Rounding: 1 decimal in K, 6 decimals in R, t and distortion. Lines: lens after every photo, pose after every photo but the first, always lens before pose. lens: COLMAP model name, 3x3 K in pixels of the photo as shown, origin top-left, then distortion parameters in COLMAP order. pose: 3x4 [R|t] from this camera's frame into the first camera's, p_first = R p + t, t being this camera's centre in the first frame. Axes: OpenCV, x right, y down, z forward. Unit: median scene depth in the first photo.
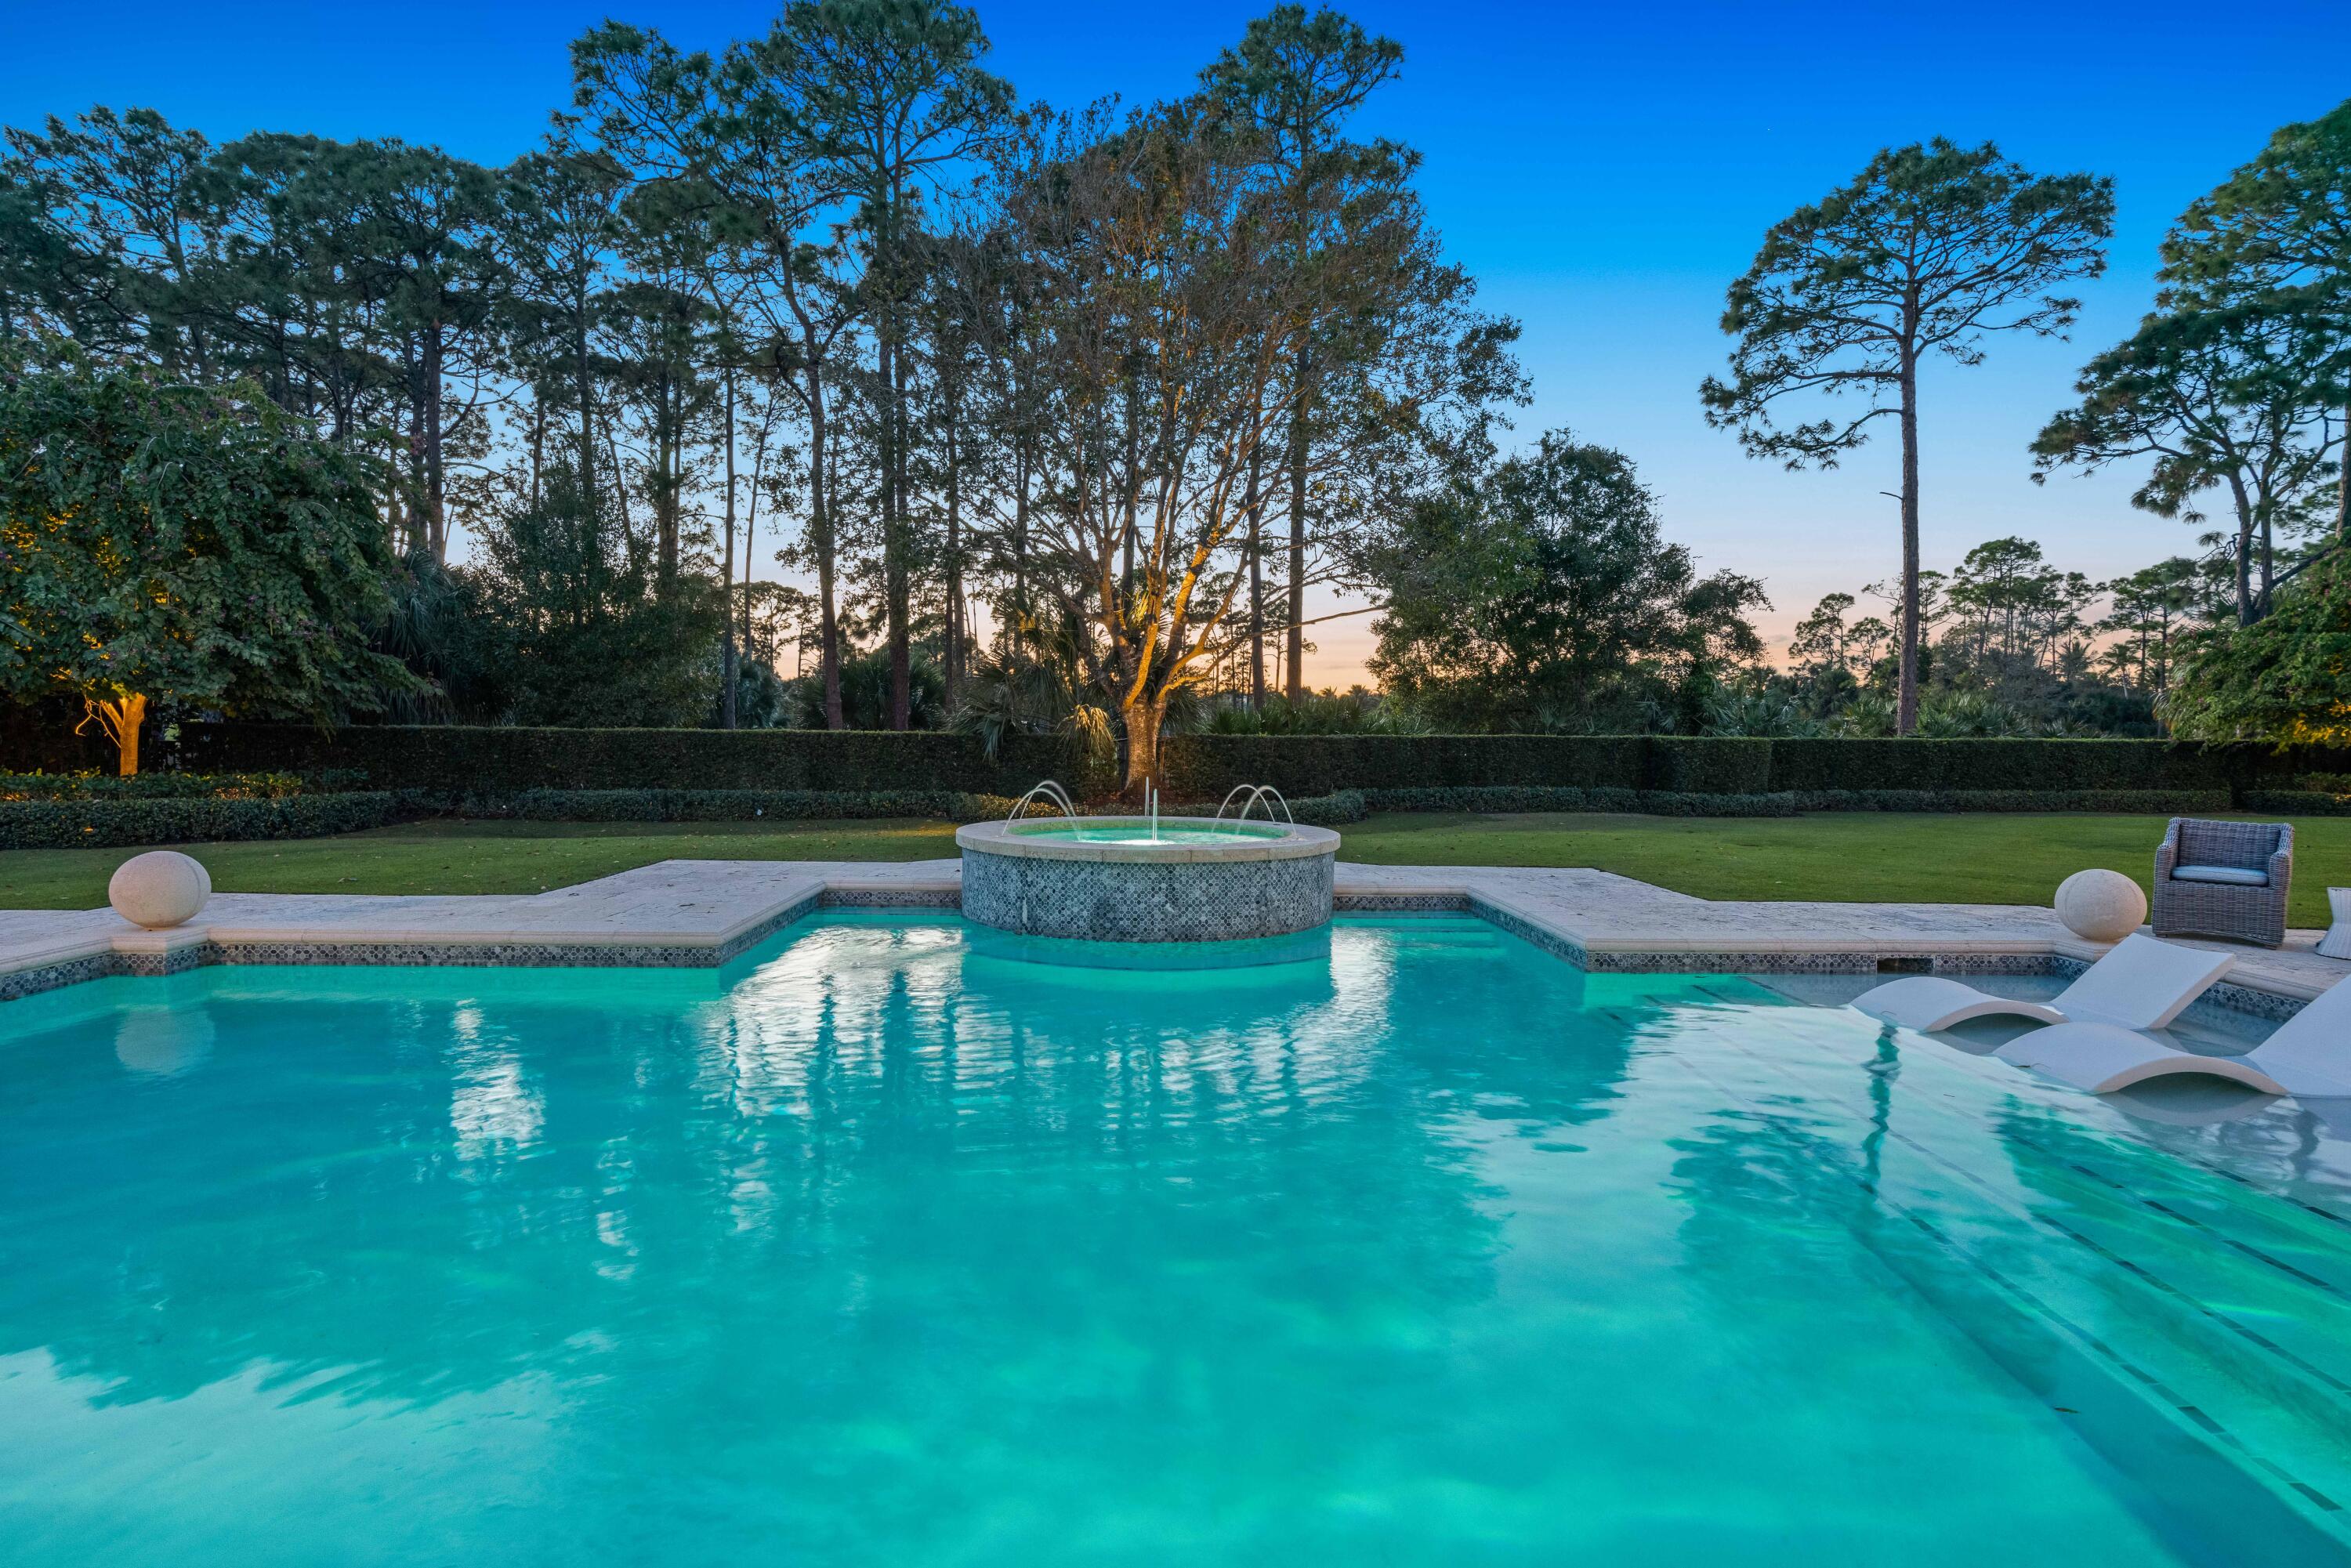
lens RADIAL K [[1160.4, 0, 1175.5], [0, 1160.4, 784.0], [0, 0, 1]] dist [0.000933, -0.000051]
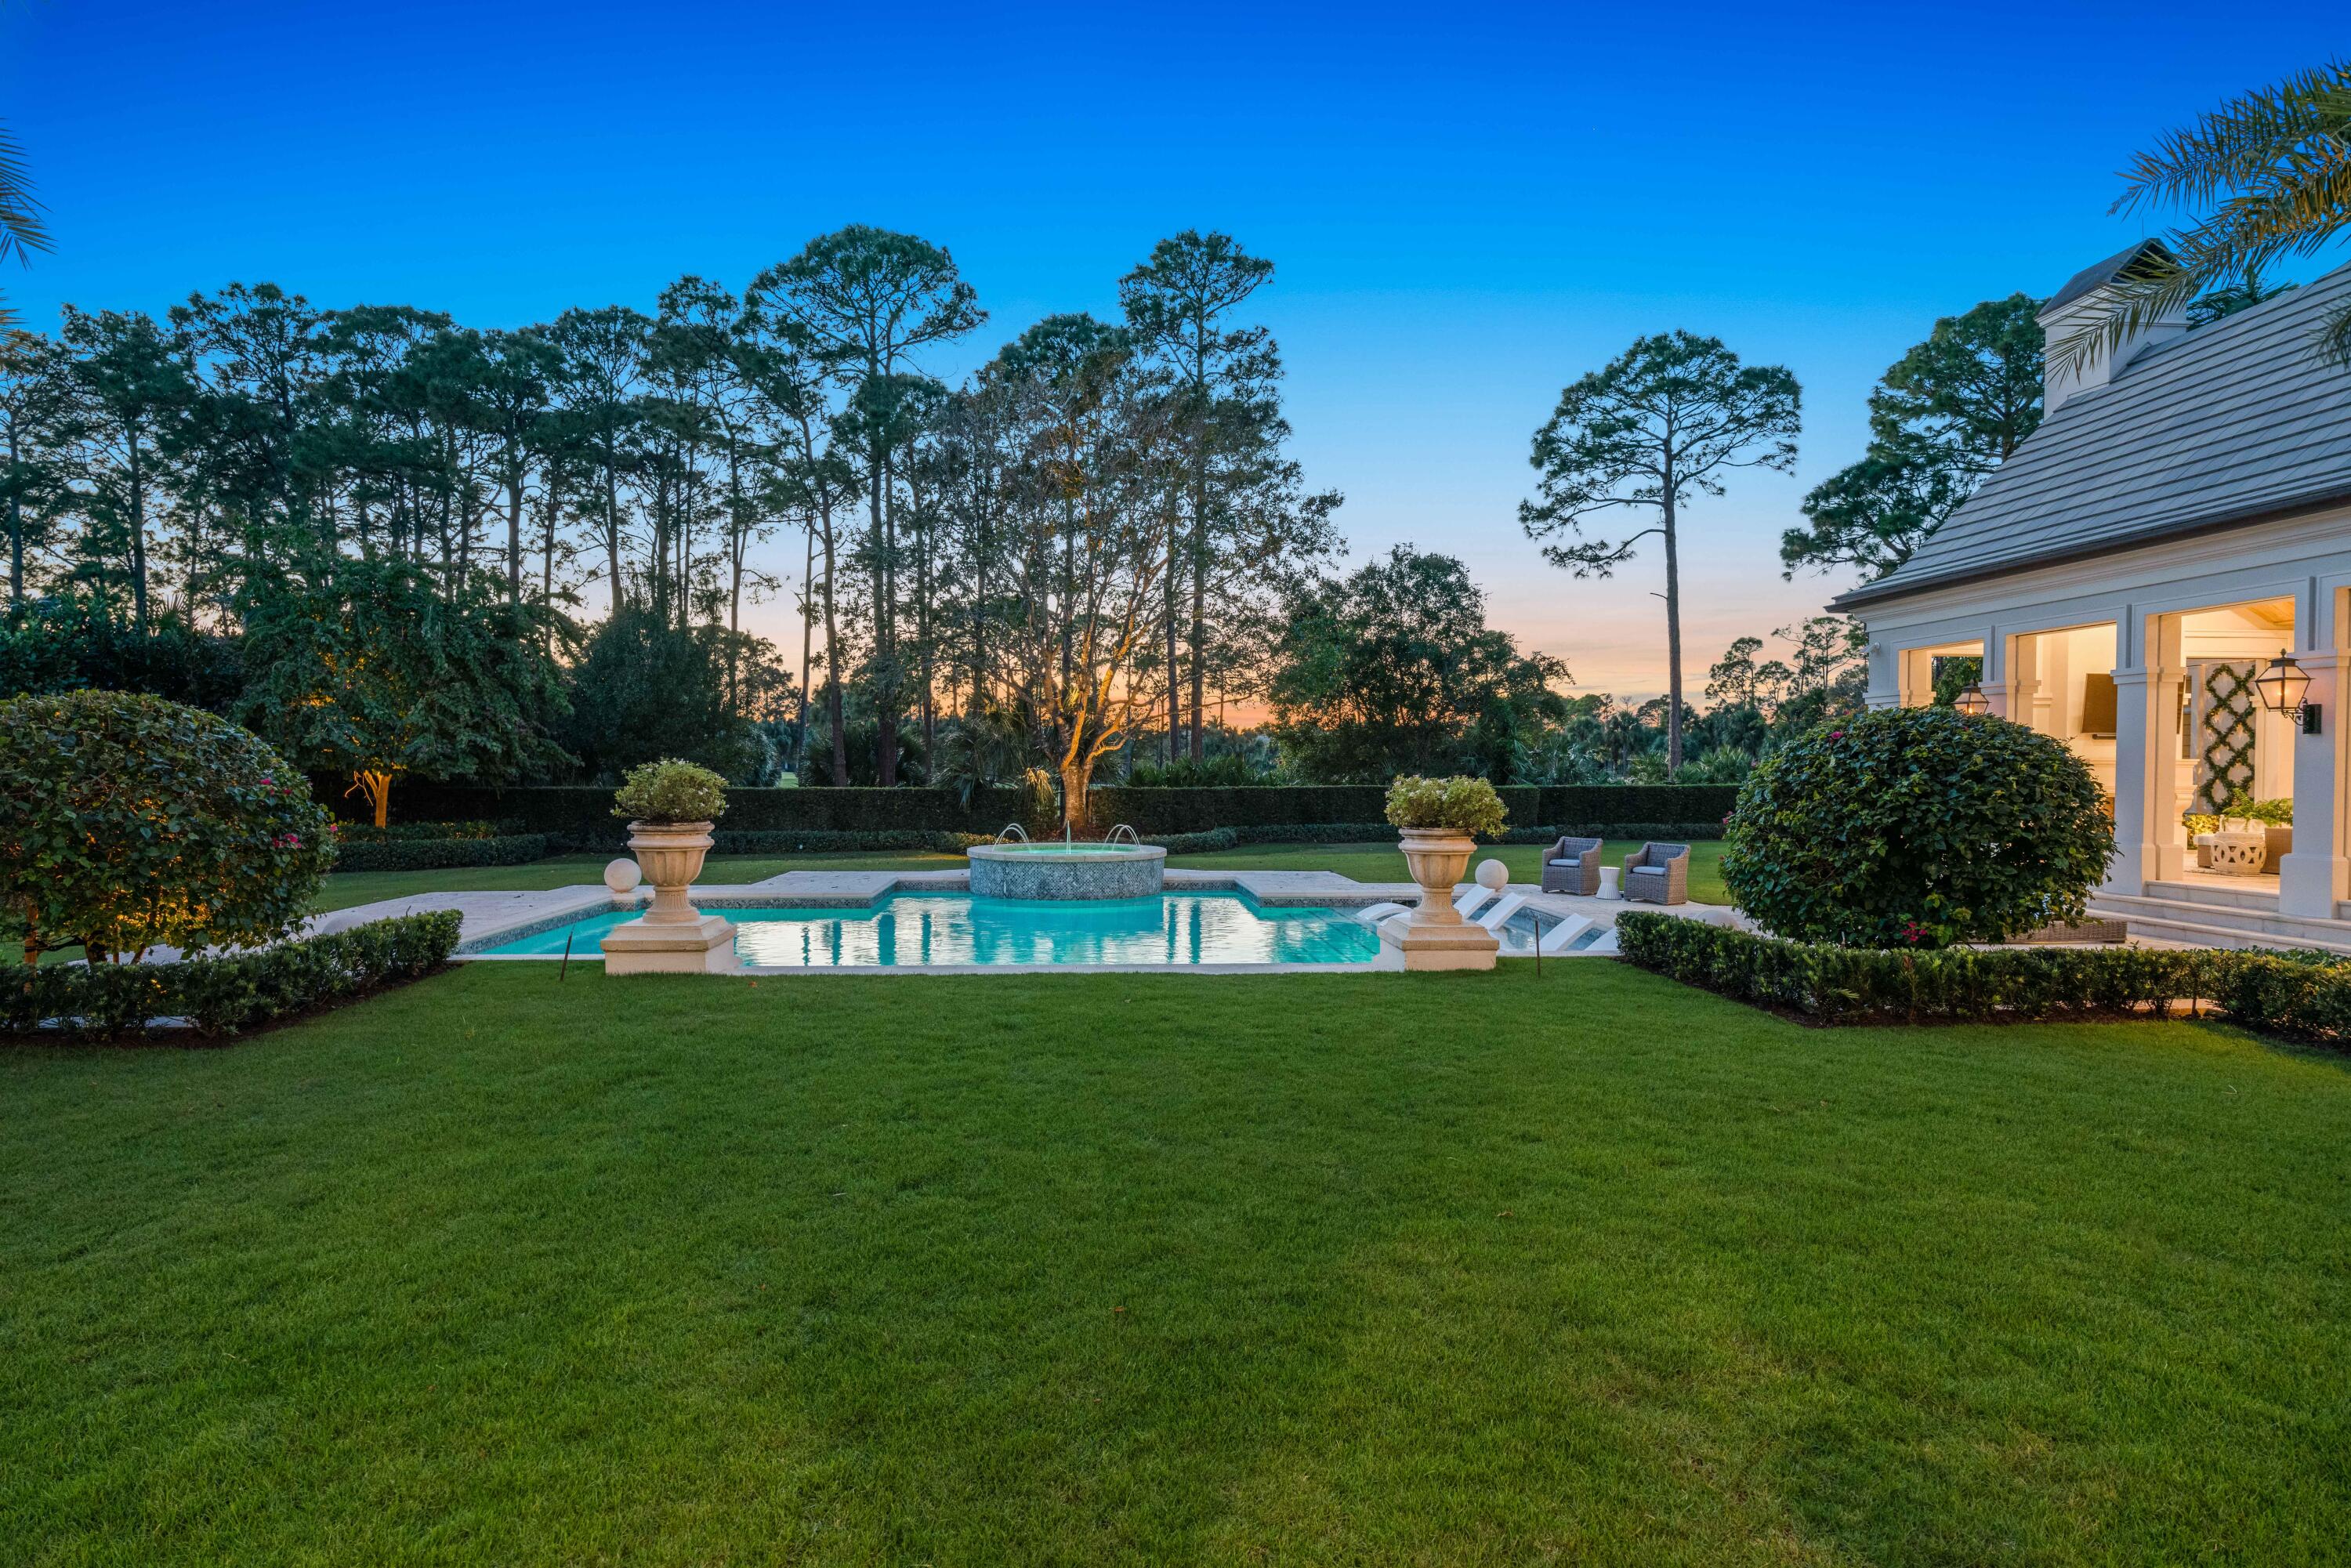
lens RADIAL K [[1170.7, 0, 1175.5], [0, 1170.7, 784.0], [0, 0, 1]] dist [-0.028532, 0.000041]
pose [[0.999018, -0.007719, 0.043630, 0.020470], [0.009181, 0.999399, -0.033414, -0.000271], [-0.043346, 0.033782, 0.998489, -0.268432]]
